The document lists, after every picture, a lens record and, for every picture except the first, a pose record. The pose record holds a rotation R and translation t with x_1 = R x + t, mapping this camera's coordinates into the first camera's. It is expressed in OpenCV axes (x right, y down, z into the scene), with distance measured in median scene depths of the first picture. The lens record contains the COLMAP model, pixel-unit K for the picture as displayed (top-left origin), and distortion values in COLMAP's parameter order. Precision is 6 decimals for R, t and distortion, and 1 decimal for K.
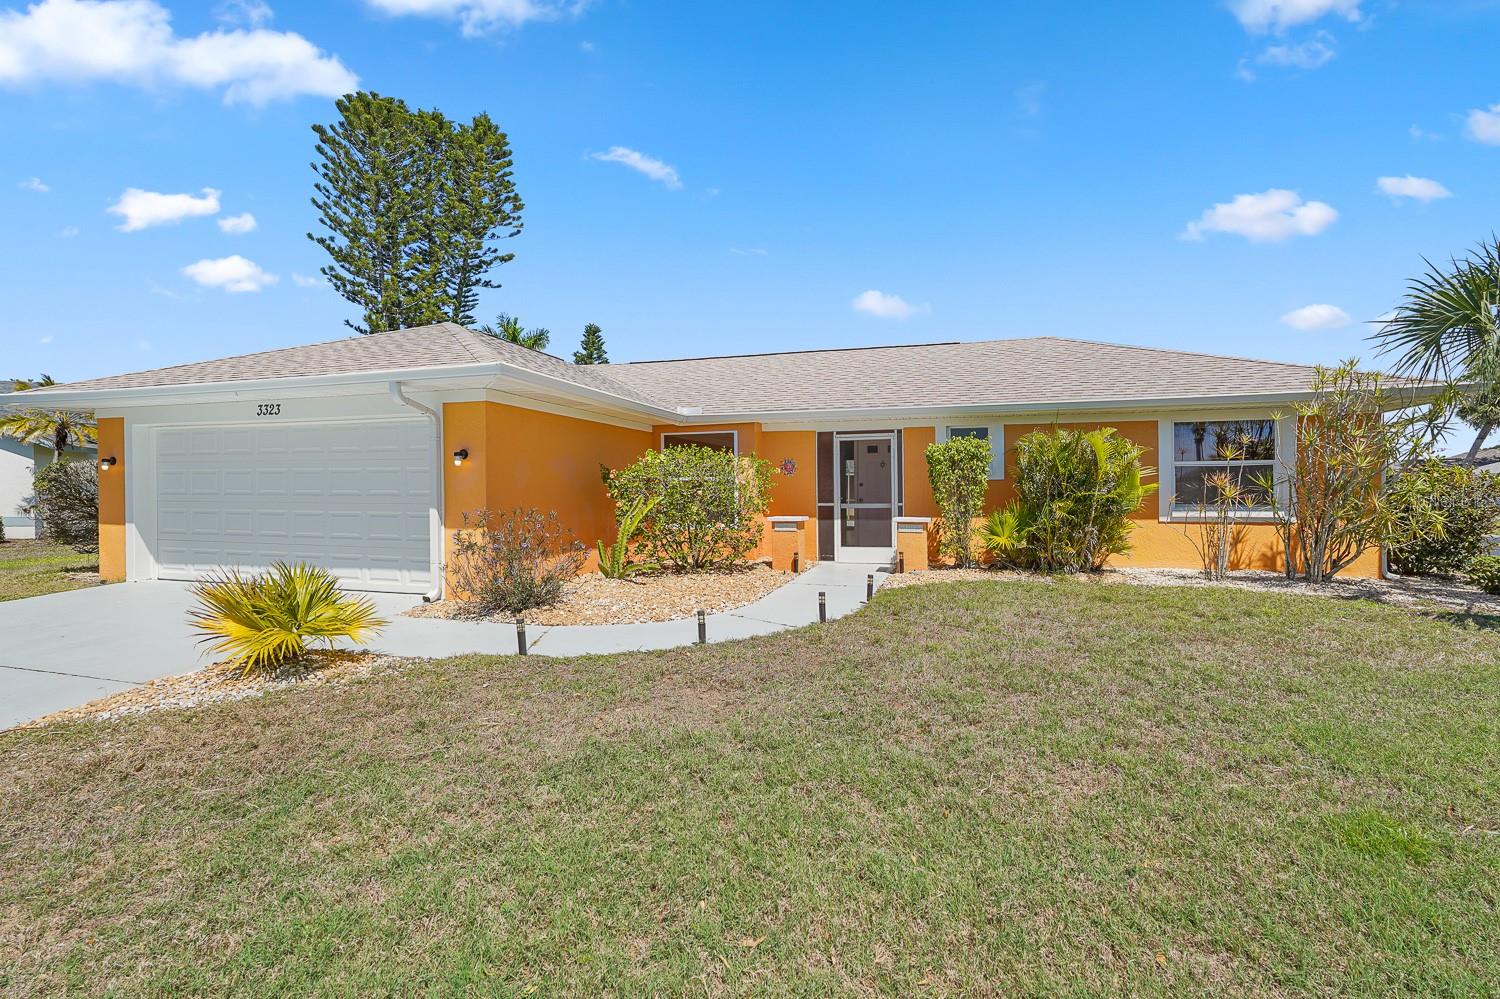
lens RADIAL K [[688.8, 0, 740.8], [0, 688.8, 469.5], [0, 0, 1]] dist [-0.002386, 0.000369]
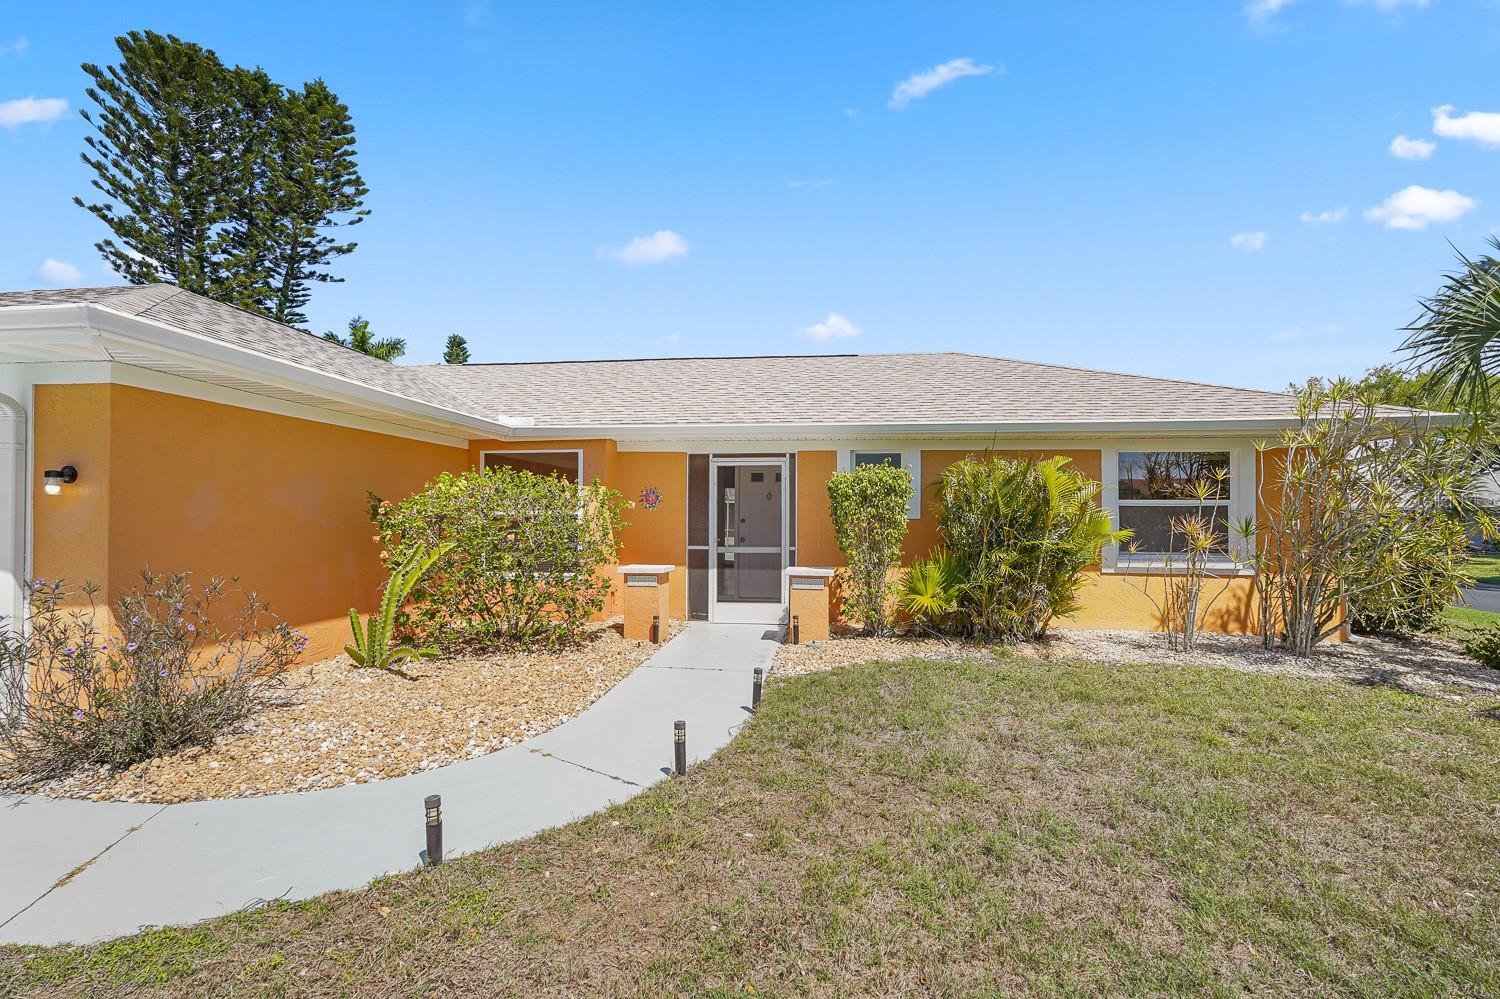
lens RADIAL K [[673.1, 0, 741.1], [0, 673.1, 492.6], [0, 0, 1]] dist [-0.003805, -0.000262]
pose [[0.984860, 0.015220, 0.172681, 0.032536], [-0.014836, 0.999884, -0.003517, -0.007785], [-0.172715, 0.000902, 0.984971, 0.204573]]
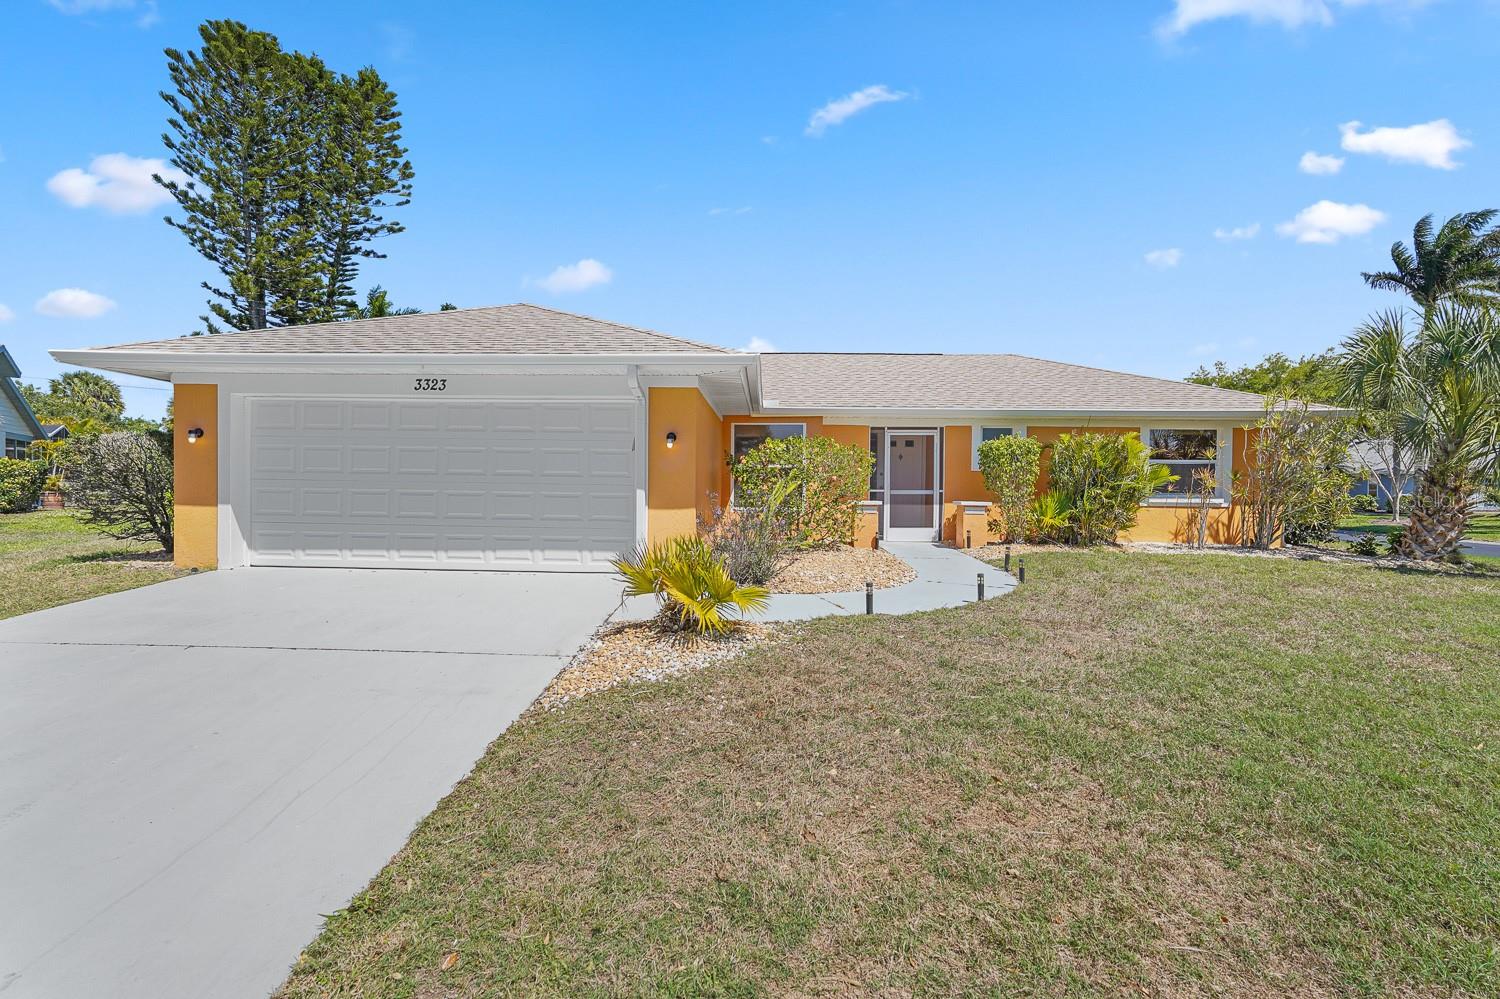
lens RADIAL K [[657.8, 0, 745.5], [0, 657.8, 475.6], [0, 0, 1]] dist [-0.003685, 0.000011]
pose [[0.963760, 0.014766, 0.266362, -0.312185], [-0.020651, 0.999600, 0.019305, 0.007546], [-0.265971, -0.024106, 0.963680, 0.006570]]
